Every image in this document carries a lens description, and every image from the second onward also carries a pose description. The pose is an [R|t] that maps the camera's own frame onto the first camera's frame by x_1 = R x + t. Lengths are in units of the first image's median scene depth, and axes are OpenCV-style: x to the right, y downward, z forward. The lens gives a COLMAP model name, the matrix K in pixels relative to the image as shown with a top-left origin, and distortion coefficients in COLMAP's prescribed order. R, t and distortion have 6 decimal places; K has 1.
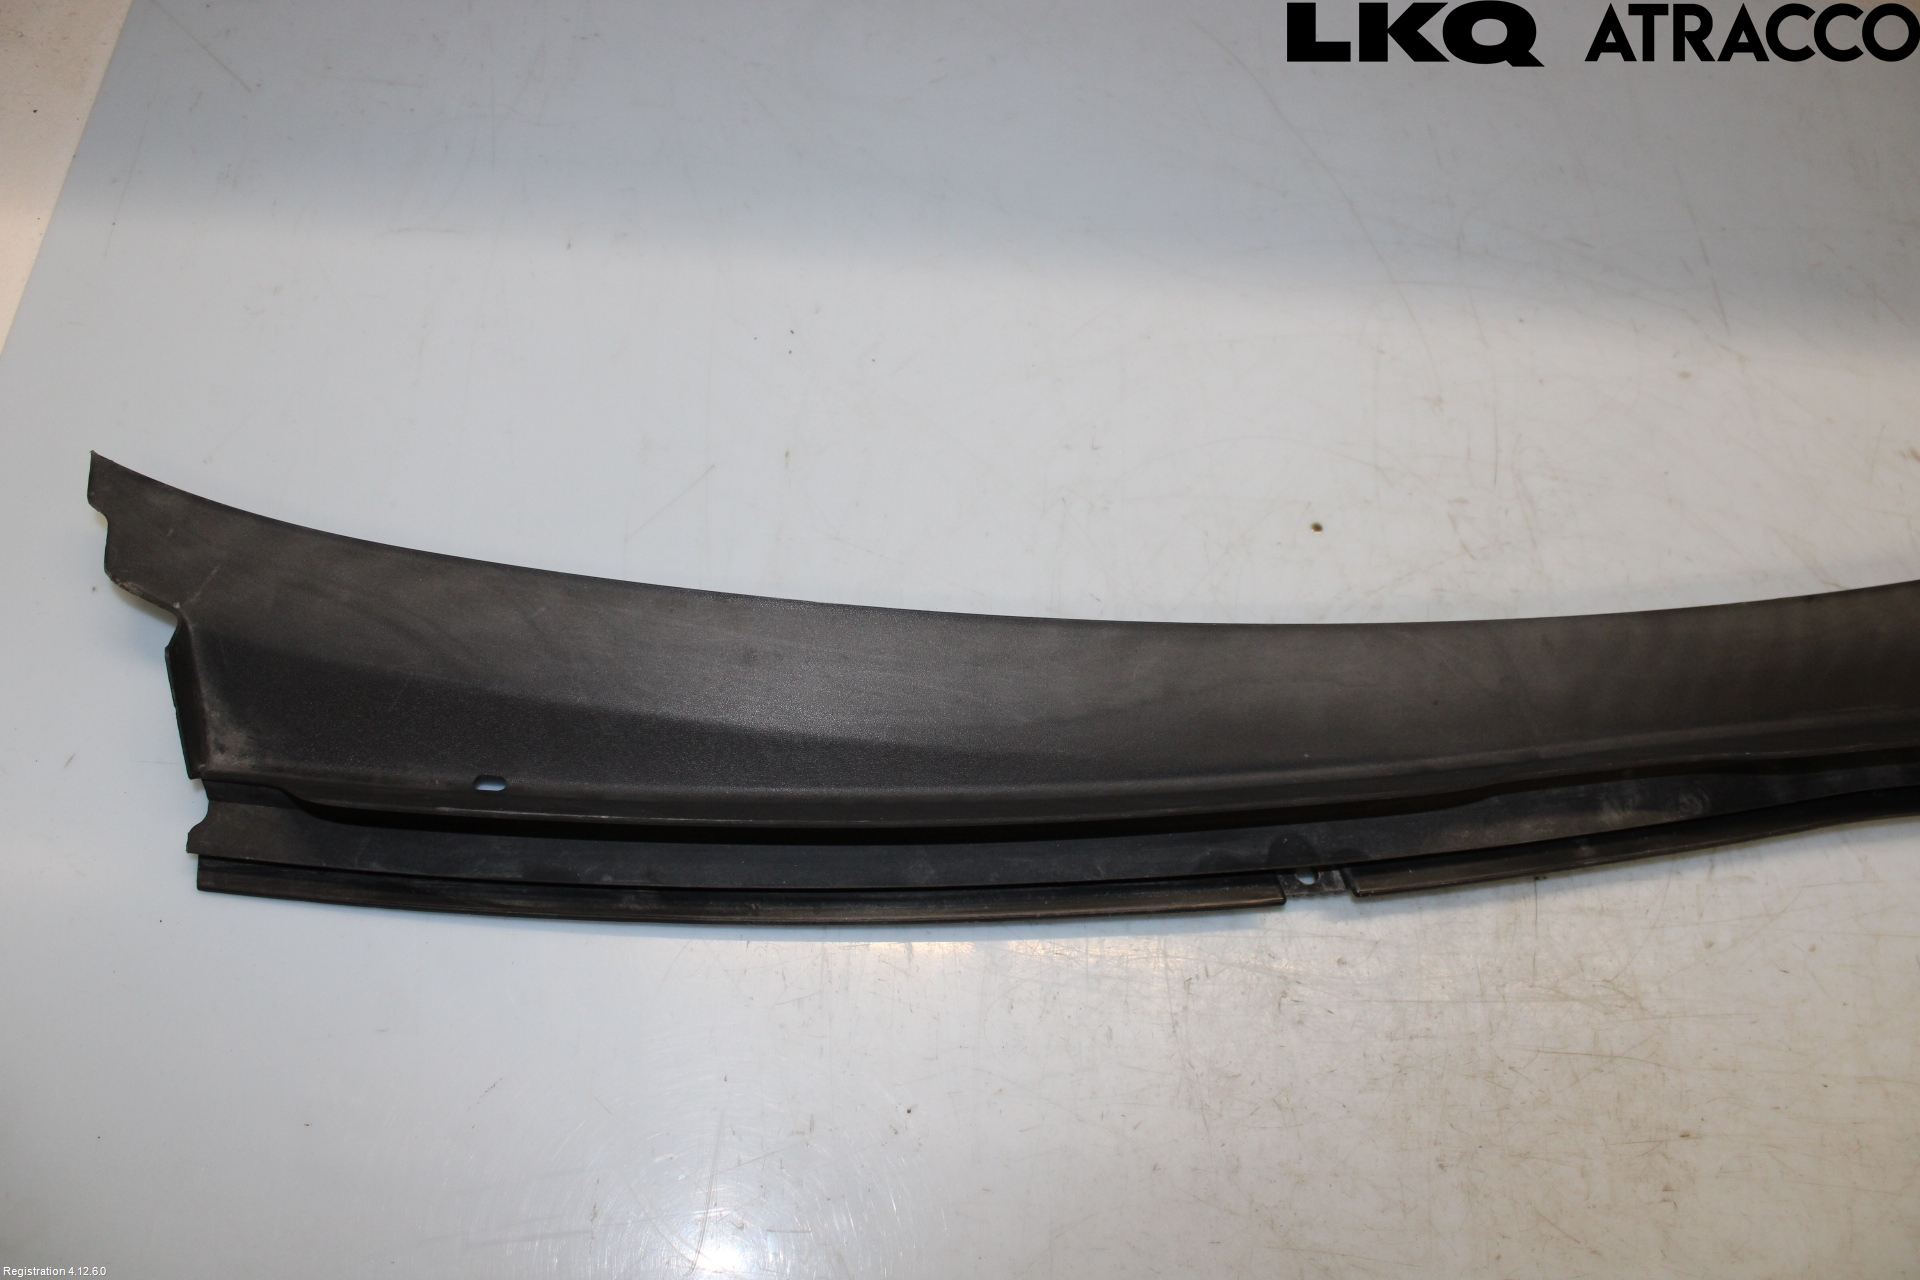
lens RADIAL K [[1564.5, 0, 964.2], [0, 1564.5, 613.9], [0, 0, 1]] dist [-0.179537, 0.134342]
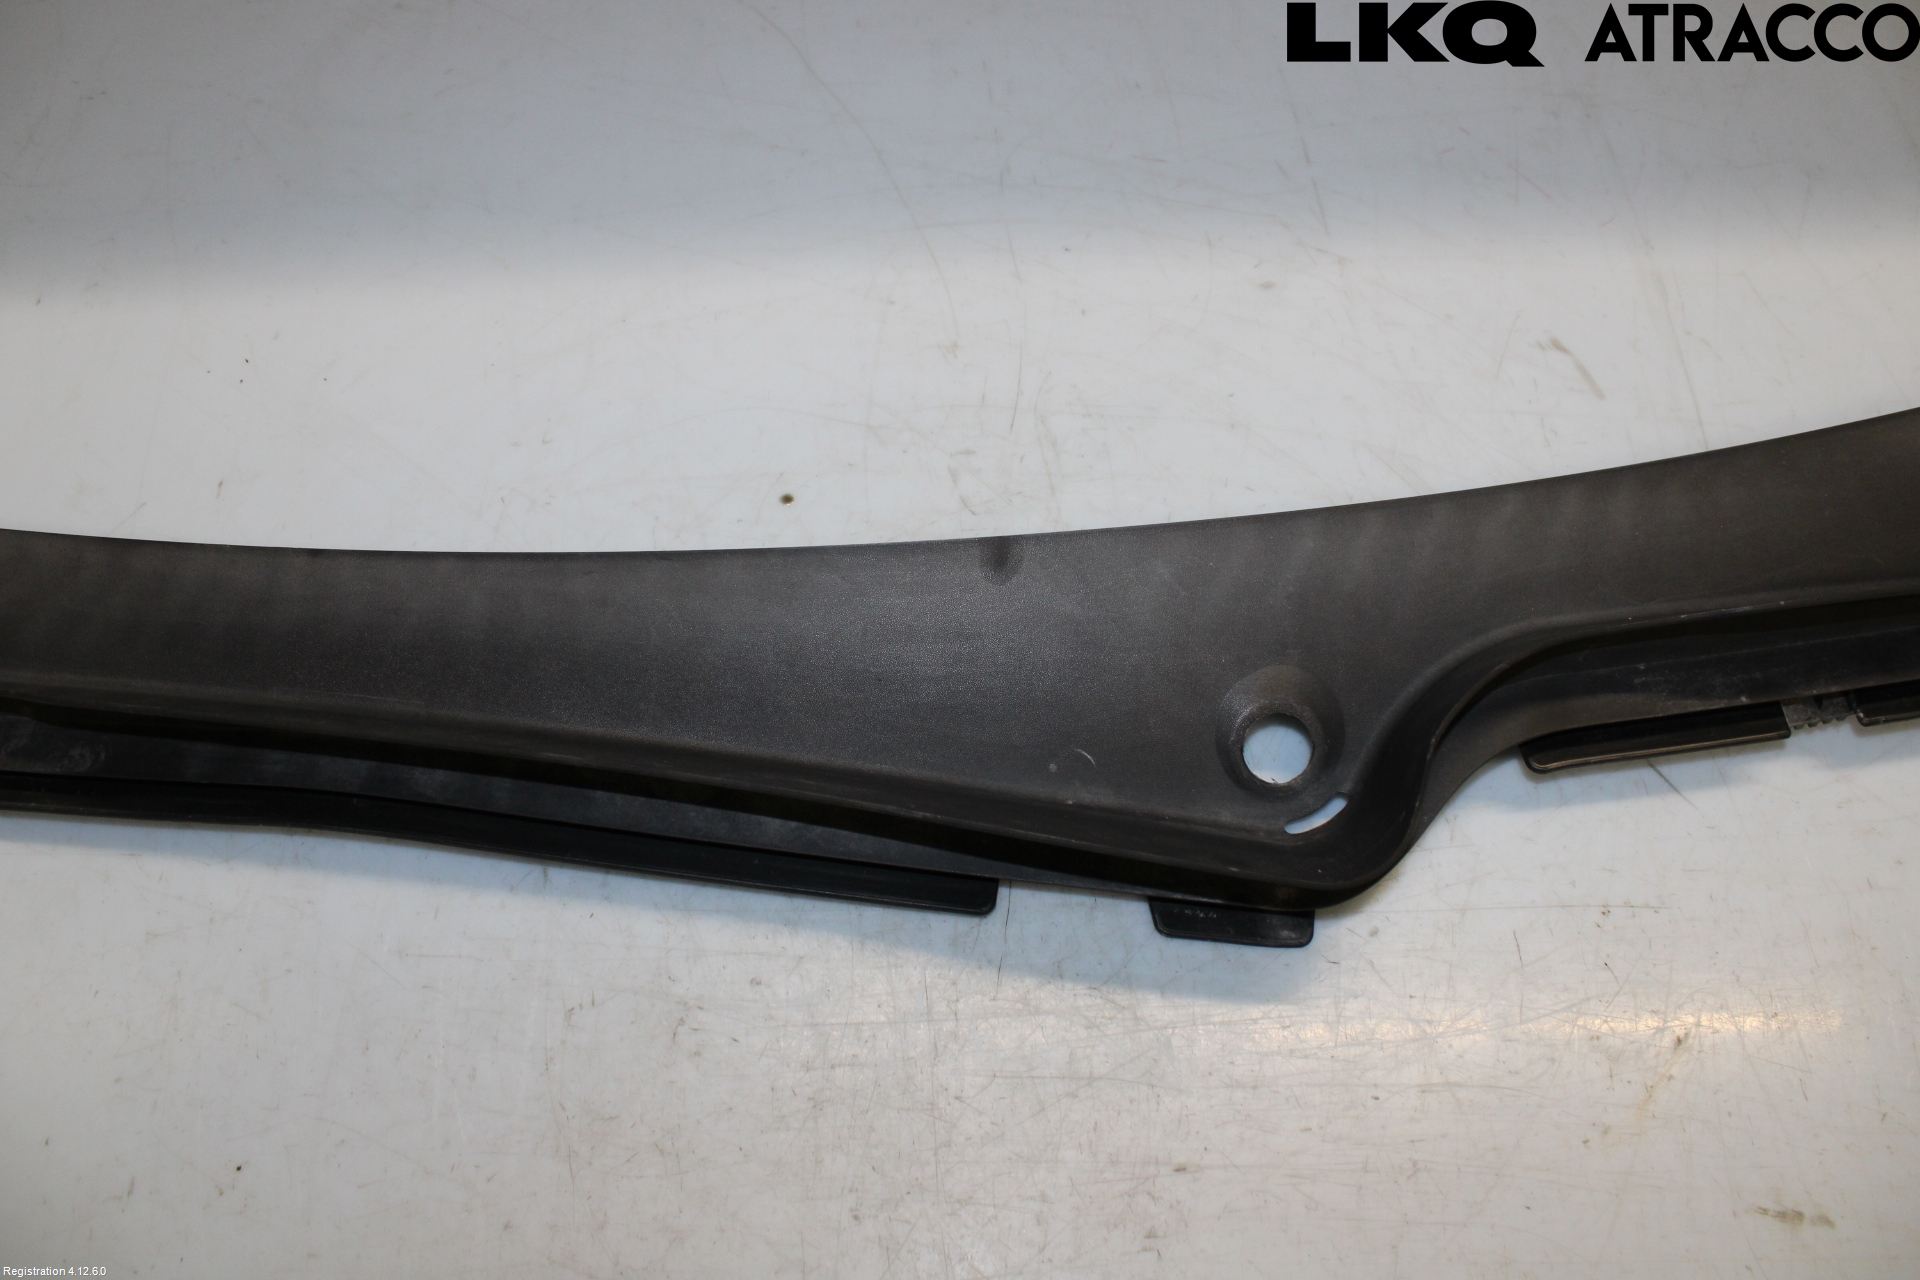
lens RADIAL K [[1564.5, 0, 964.2], [0, 1564.5, 613.9], [0, 0, 1]] dist [-0.179537, 0.134342]
pose [[0.991233, -0.098898, -0.087610, 0.467553], [0.093679, 0.993682, -0.061807, 0.087422], [0.093169, 0.053058, 0.994236, 0.140212]]
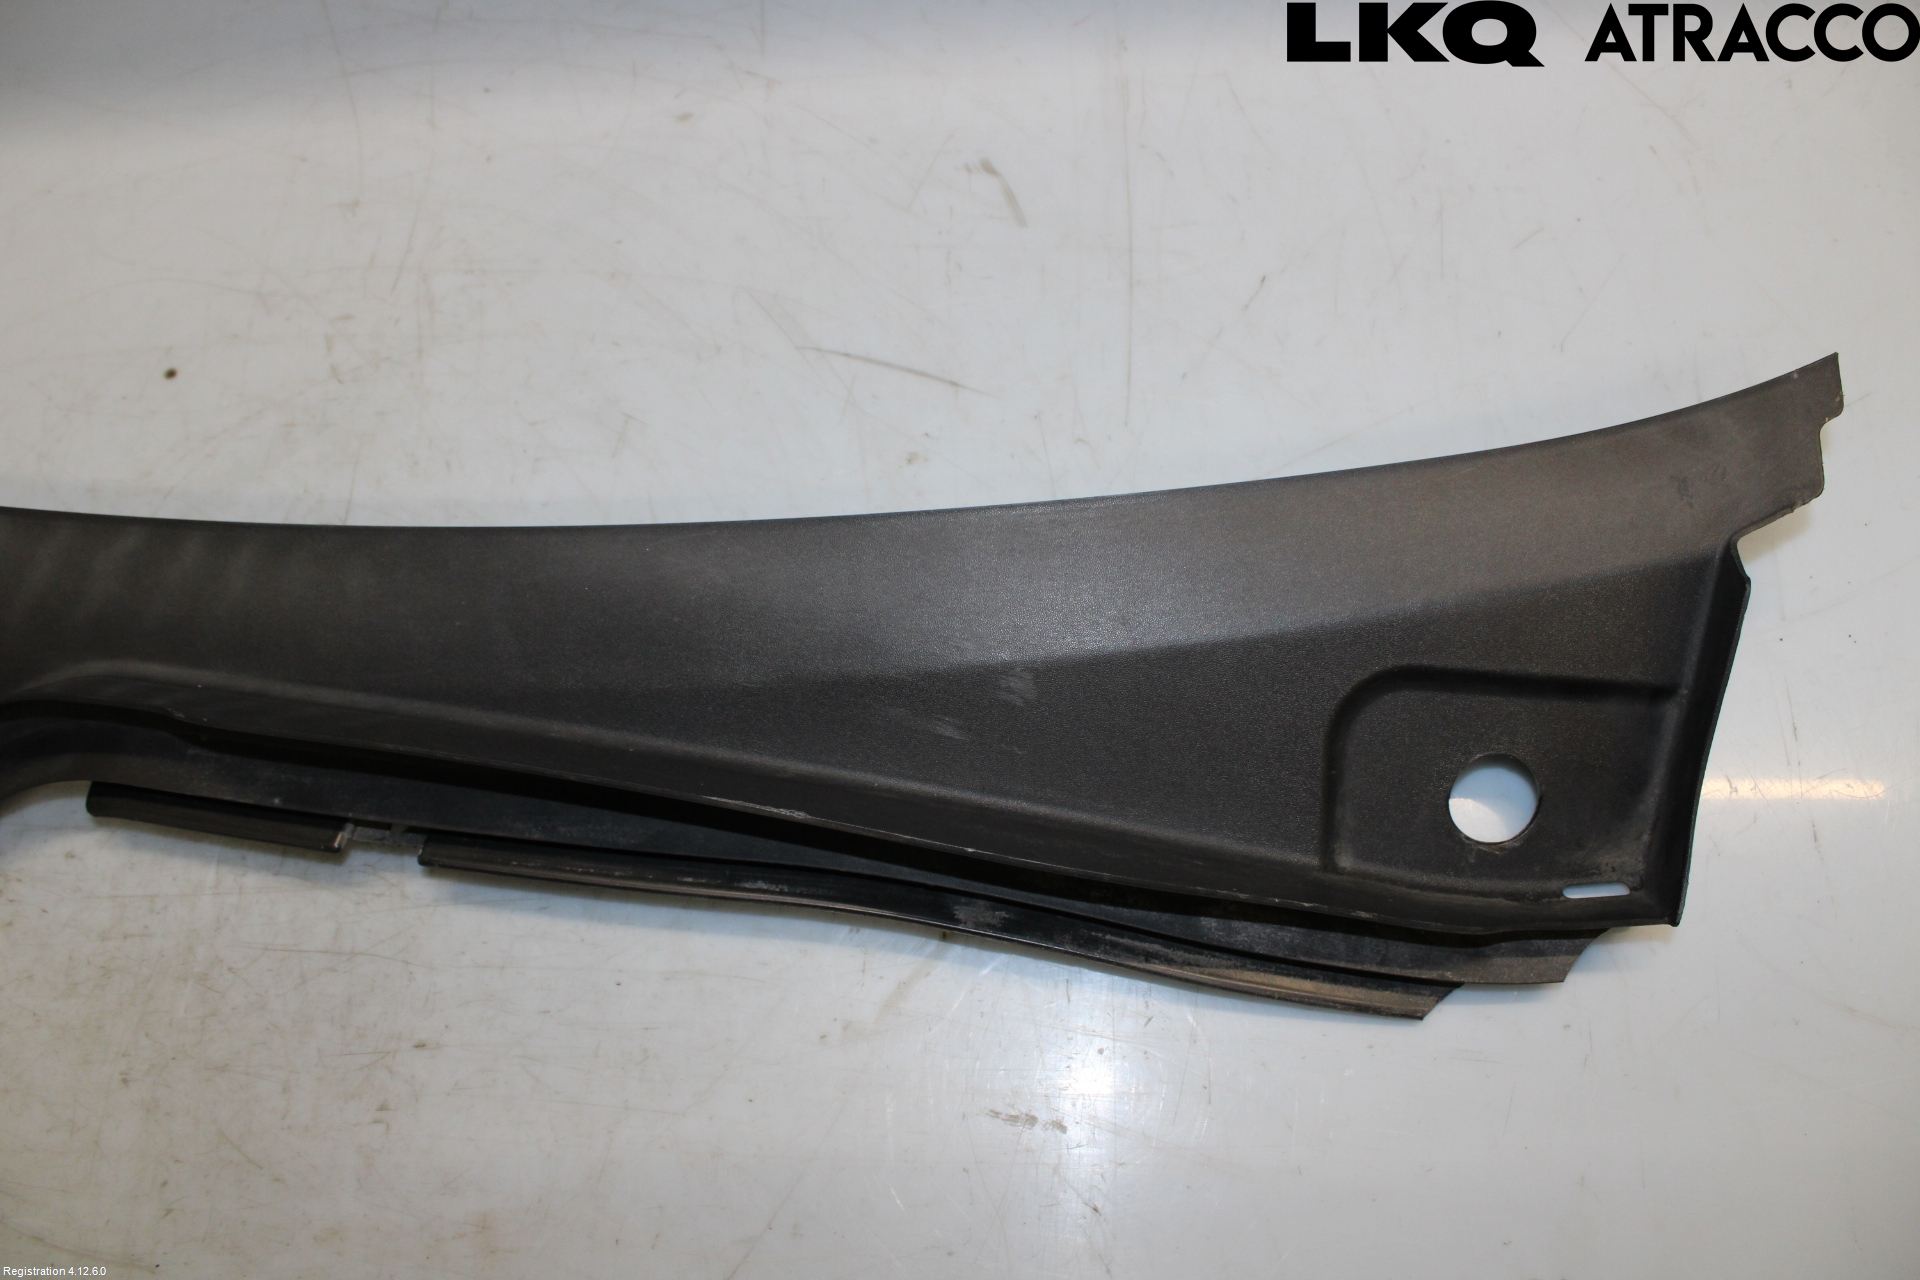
lens RADIAL K [[1564.5, 0, 964.2], [0, 1564.5, 613.9], [0, 0, 1]] dist [-0.179537, 0.134342]
pose [[0.982222, -0.097062, -0.160686, 0.942625], [0.111985, 0.989932, 0.086564, 0.068653], [0.150666, -0.103019, 0.983202, 0.229781]]
